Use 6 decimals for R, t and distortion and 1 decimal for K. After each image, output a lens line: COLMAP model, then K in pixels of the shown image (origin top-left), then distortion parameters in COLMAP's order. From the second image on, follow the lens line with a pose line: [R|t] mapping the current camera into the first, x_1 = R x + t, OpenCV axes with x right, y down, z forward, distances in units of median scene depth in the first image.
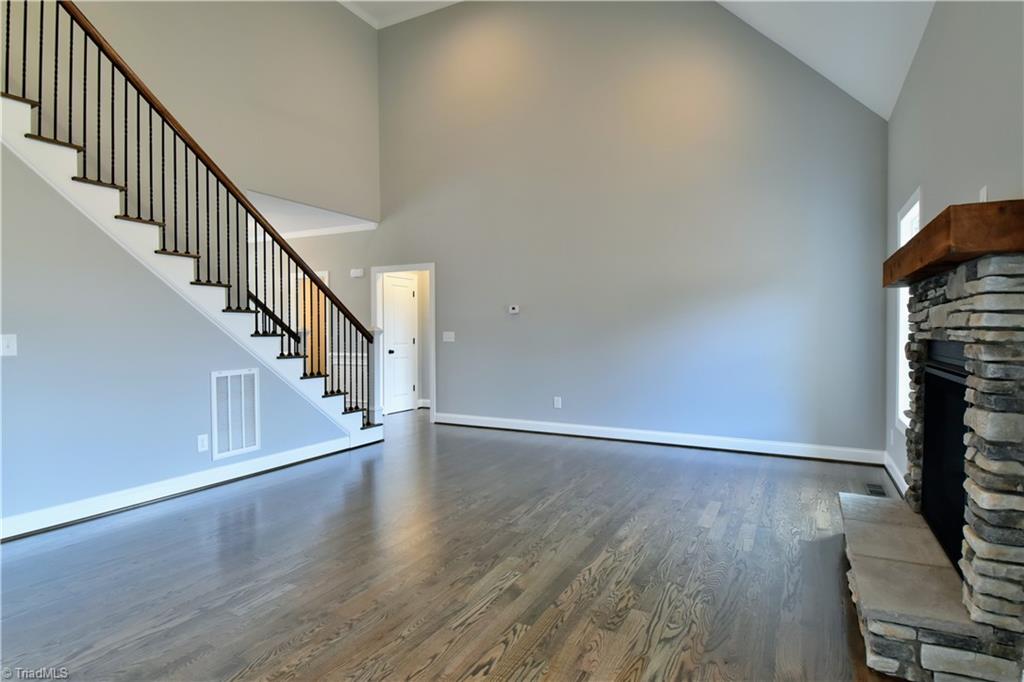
lens RADIAL K [[539.2, 0, 511.3], [0, 539.2, 337.0], [0, 0, 1]] dist [0.046319, -0.049709]
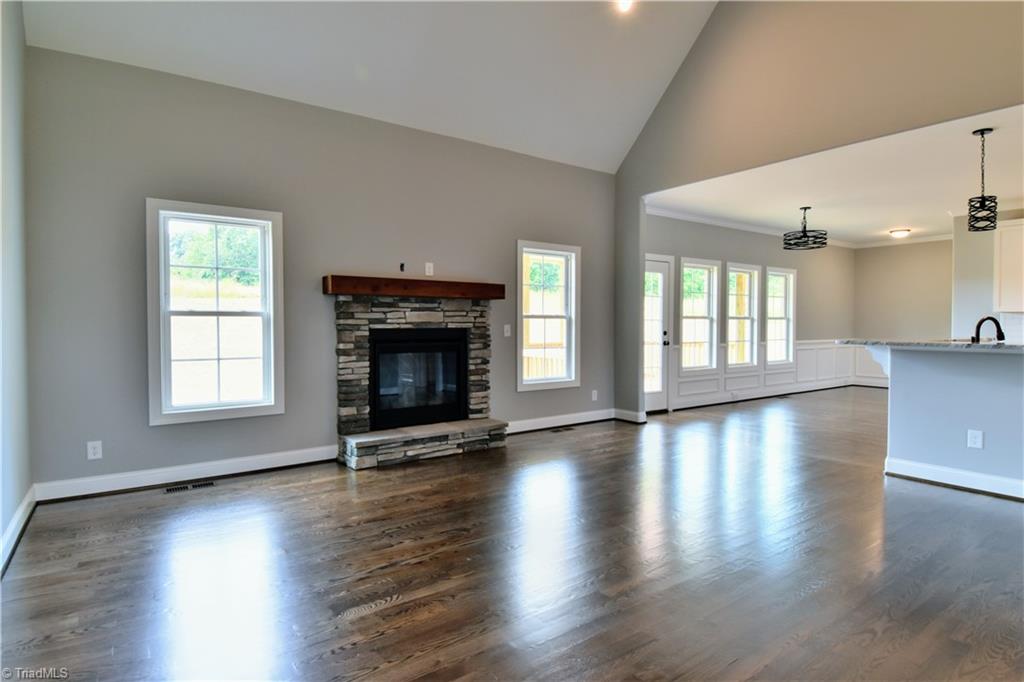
lens RADIAL K [[531.2, 0, 512.0], [0, 531.2, 341.0], [0, 0, 1]] dist [0.004363, 0.000083]
pose [[-0.890667, -0.012602, 0.454481, -0.445649], [0.007169, 0.999102, 0.041753, -0.025740], [-0.454599, 0.040447, -0.889777, 2.567109]]
